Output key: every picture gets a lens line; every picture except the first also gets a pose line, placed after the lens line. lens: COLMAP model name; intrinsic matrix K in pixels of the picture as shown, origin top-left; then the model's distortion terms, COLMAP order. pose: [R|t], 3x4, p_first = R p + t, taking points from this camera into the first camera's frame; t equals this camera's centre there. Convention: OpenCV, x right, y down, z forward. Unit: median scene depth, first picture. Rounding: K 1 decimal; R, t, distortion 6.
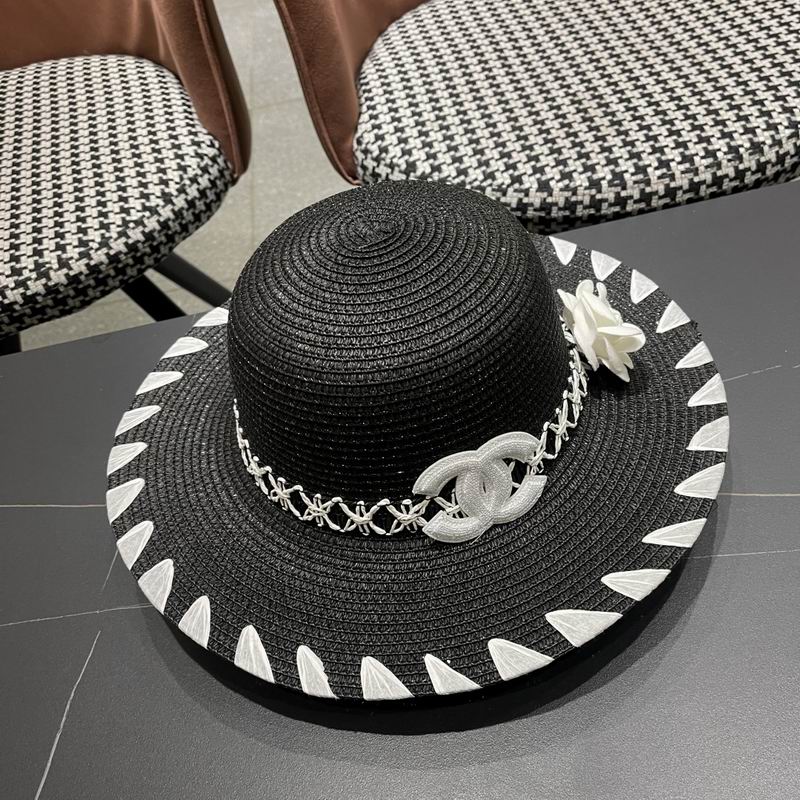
lens RADIAL K [[820.3, 0, 395.0], [0, 820.3, 409.2], [0, 0, 1]] dist [0.016227, 0.000000]
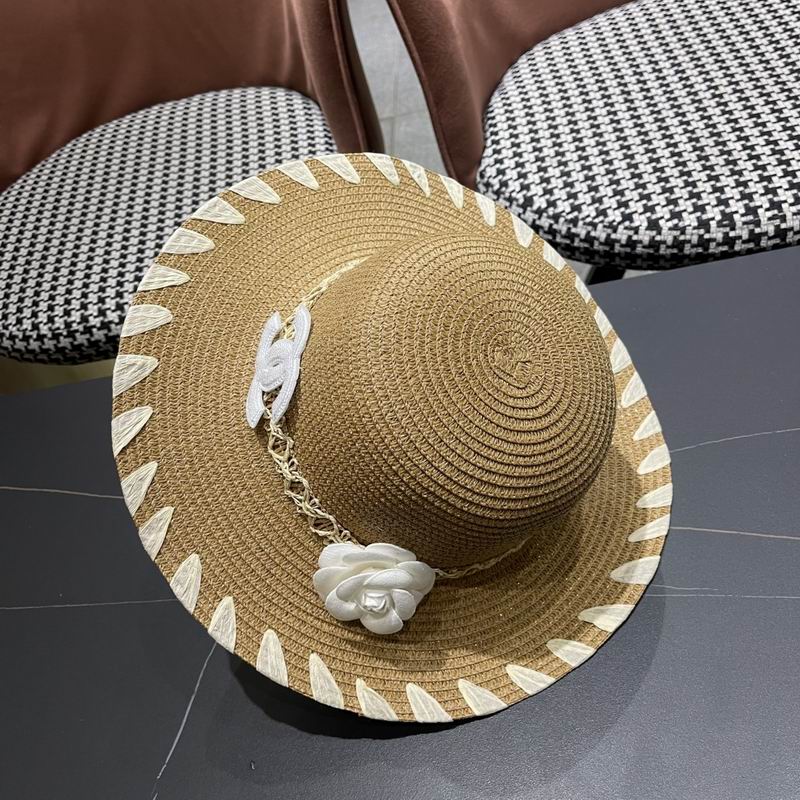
lens RADIAL K [[820.3, 0, 397.3], [0, 820.3, 411.2], [0, 0, 1]] dist [0.016227, 0.000000]
pose [[0.986007, 0.049945, -0.159044, 0.035603], [-0.047107, 0.998657, 0.021571, -0.038873], [0.159908, -0.013777, 0.987036, -0.083504]]
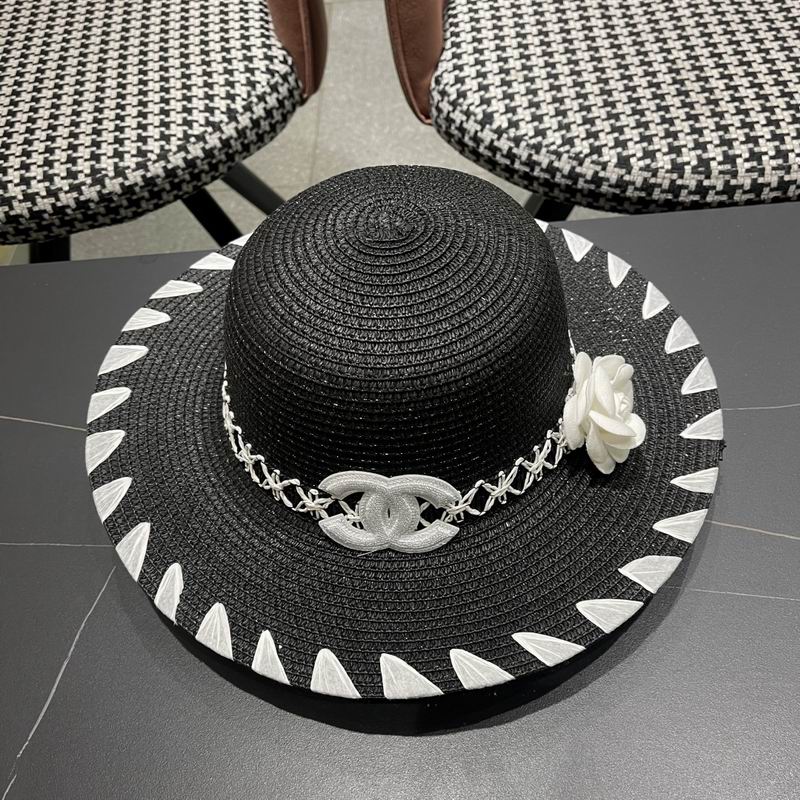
lens RADIAL K [[820.3, 0, 396.4], [0, 820.3, 406.3], [0, 0, 1]] dist [0.016227, 0.000000]
pose [[0.988750, 0.146397, -0.030677, -0.007085], [-0.142098, 0.983387, 0.112955, -0.060299], [0.046704, -0.107325, 0.993126, 0.014597]]
